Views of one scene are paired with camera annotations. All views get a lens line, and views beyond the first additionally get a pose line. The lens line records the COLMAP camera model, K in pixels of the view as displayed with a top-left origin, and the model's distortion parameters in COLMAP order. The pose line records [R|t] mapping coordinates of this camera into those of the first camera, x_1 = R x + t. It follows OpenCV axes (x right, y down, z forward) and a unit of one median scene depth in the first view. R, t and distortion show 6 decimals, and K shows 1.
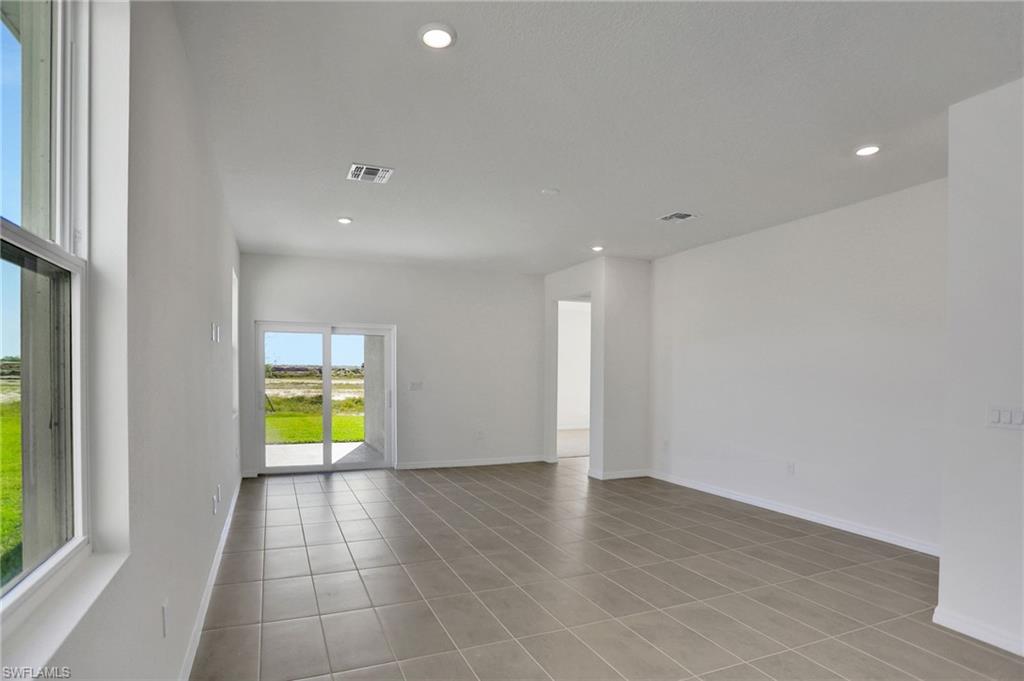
lens RADIAL K [[544.9, 0, 509.7], [0, 544.9, 380.2], [0, 0, 1]] dist [-0.082382, 0.000891]
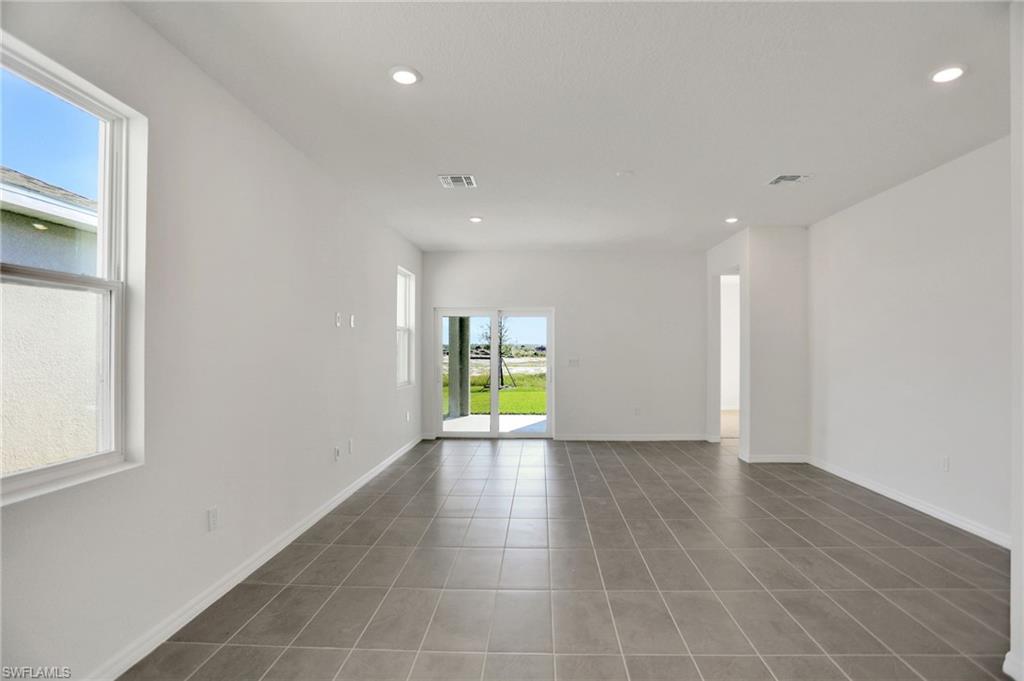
lens RADIAL K [[533.2, 0, 535.2], [0, 533.2, 343.0], [0, 0, 1]] dist [-0.058112, 0.000111]
pose [[0.912271, -0.012684, -0.409391, 0.203913], [0.000743, 0.999570, -0.029313, 0.002133], [0.409587, 0.026437, 0.911888, 0.008125]]
